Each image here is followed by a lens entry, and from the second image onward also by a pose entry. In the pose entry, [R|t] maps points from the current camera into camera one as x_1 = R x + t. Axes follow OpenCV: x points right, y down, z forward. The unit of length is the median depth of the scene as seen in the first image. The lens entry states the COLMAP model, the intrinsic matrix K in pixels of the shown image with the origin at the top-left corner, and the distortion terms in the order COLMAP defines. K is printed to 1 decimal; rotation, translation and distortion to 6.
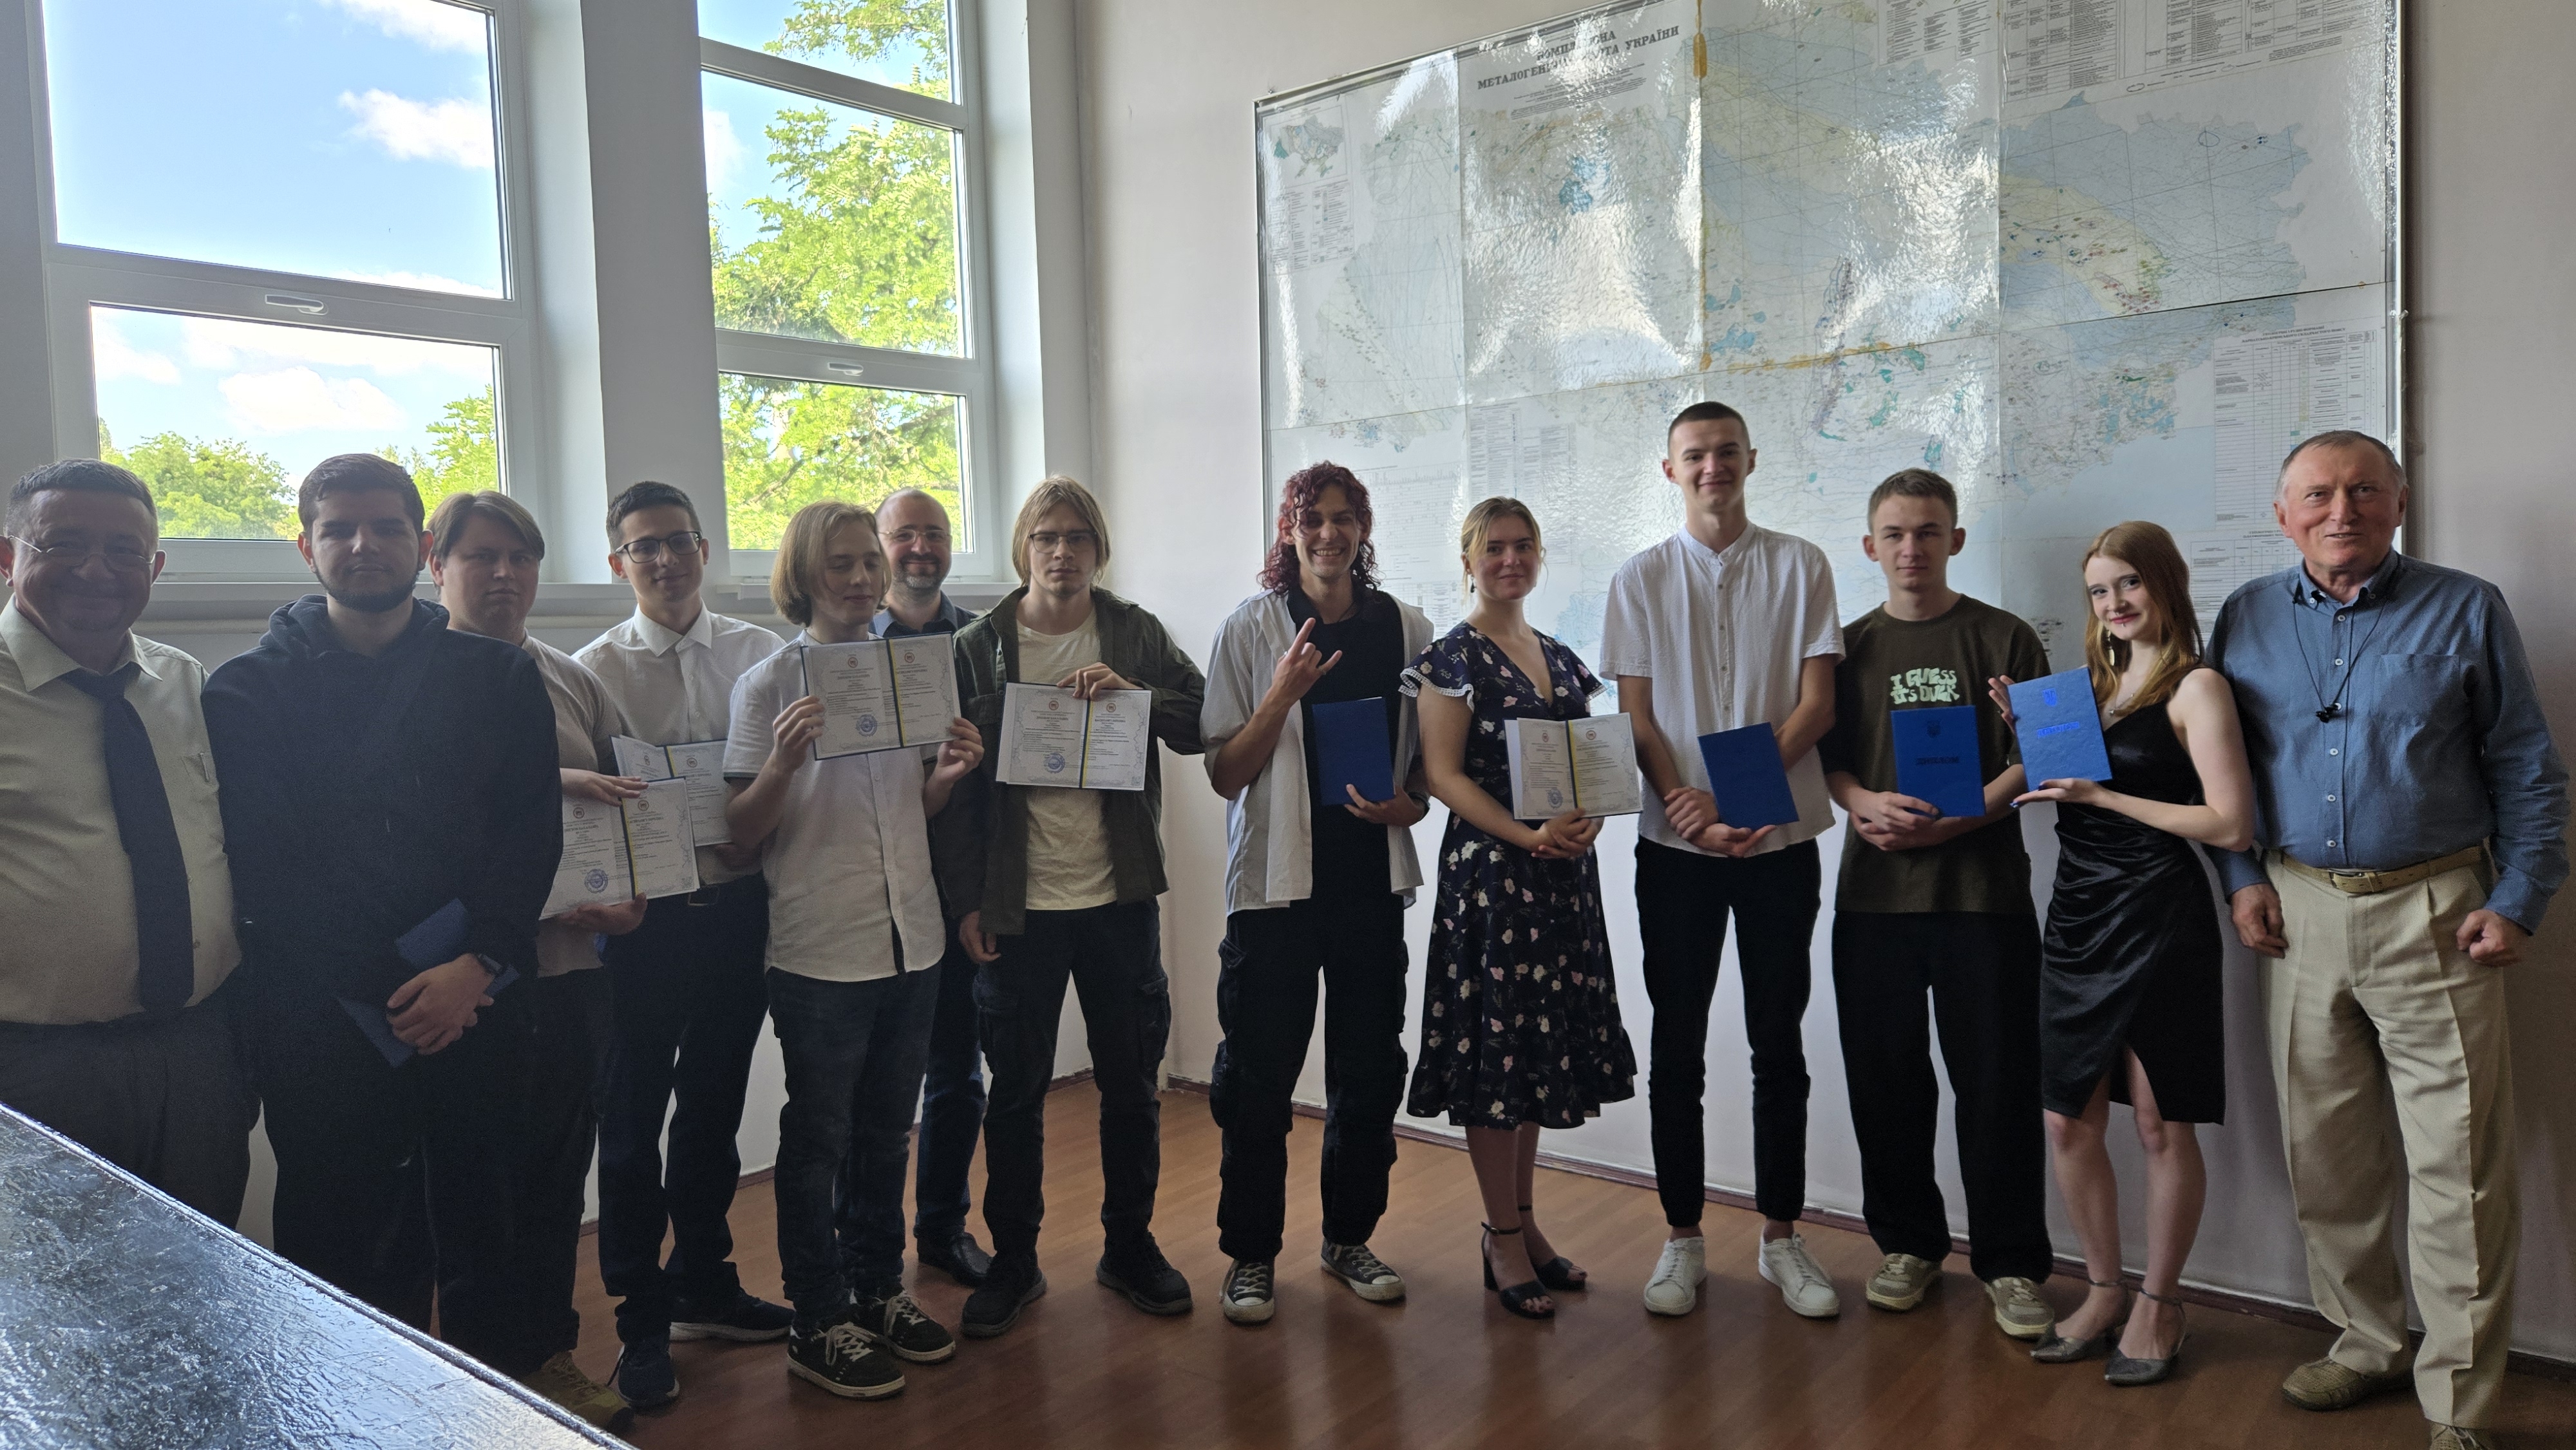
lens RADIAL K [[1722.3, 0, 1301.2], [0, 1722.3, 718.5], [0, 0, 1]] dist [0.061160, -0.049770]
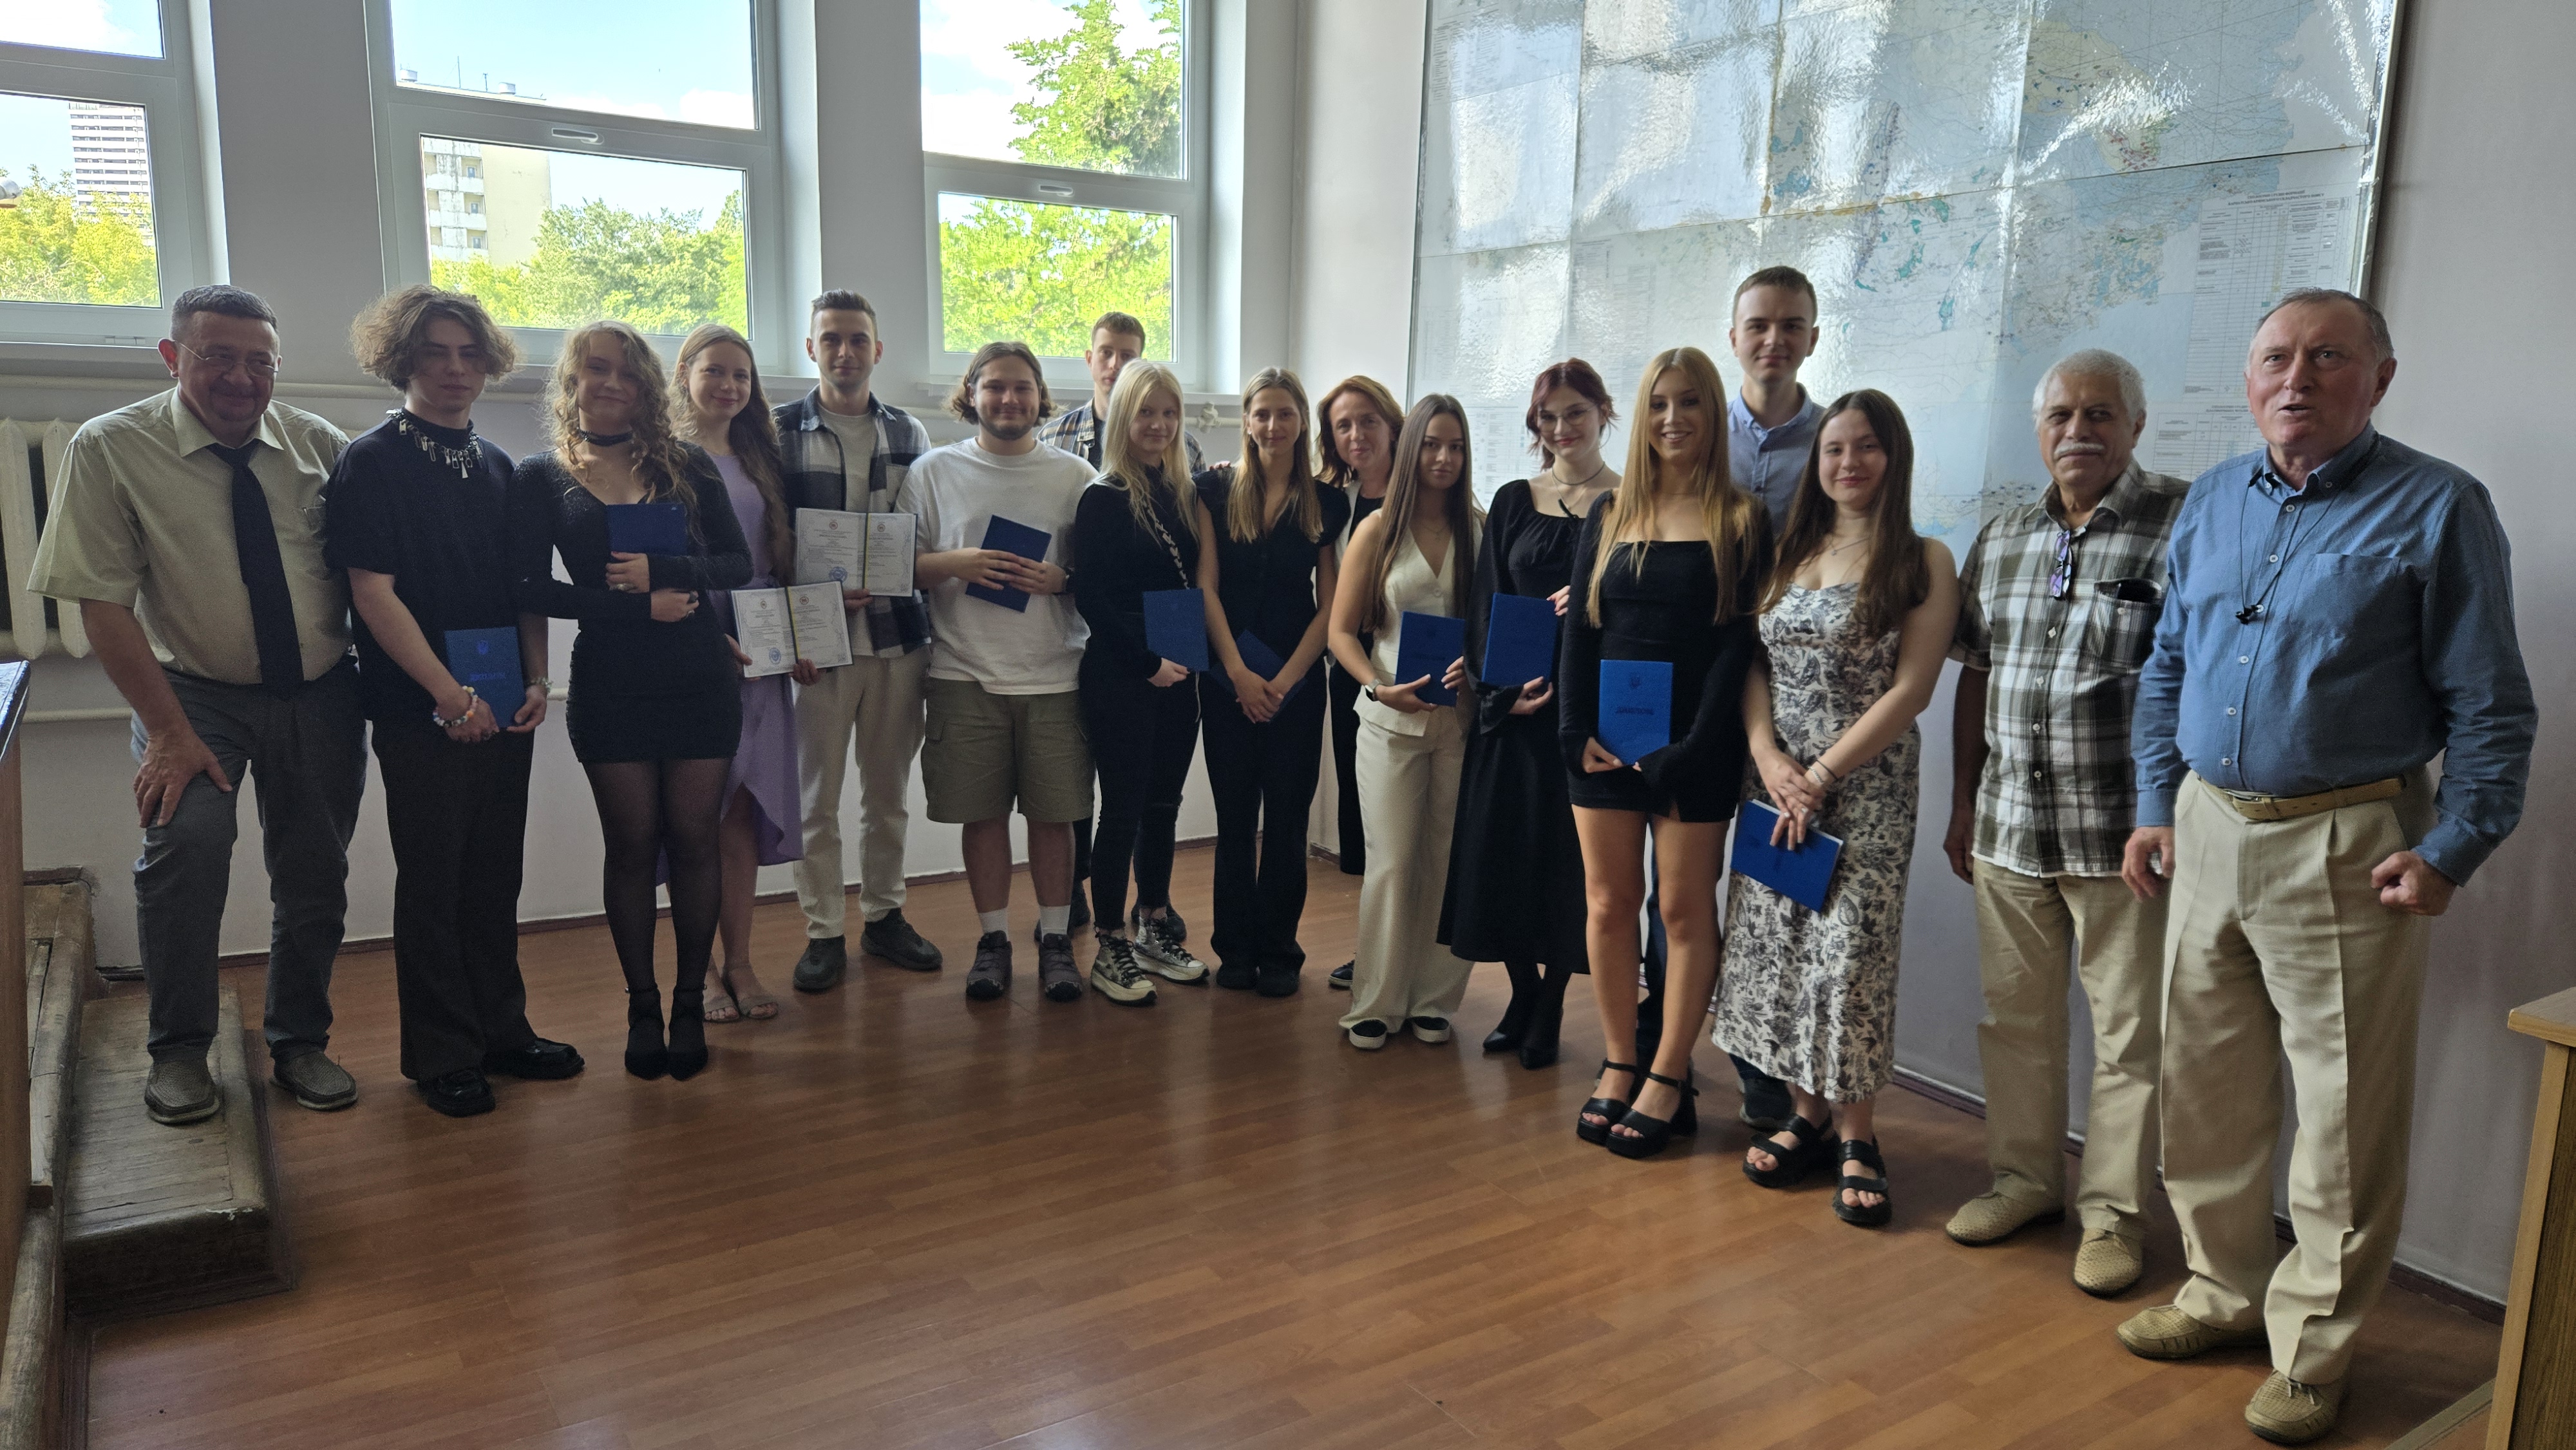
lens RADIAL K [[1722.3, 0, 1305.9], [0, 1722.3, 758.8], [0, 0, 1]] dist [0.061160, -0.049770]
pose [[0.955044, 0.108683, -0.275824, 0.316414], [-0.070277, 0.986857, 0.145517, -0.017117], [0.288014, -0.119591, 0.950129, -0.087055]]
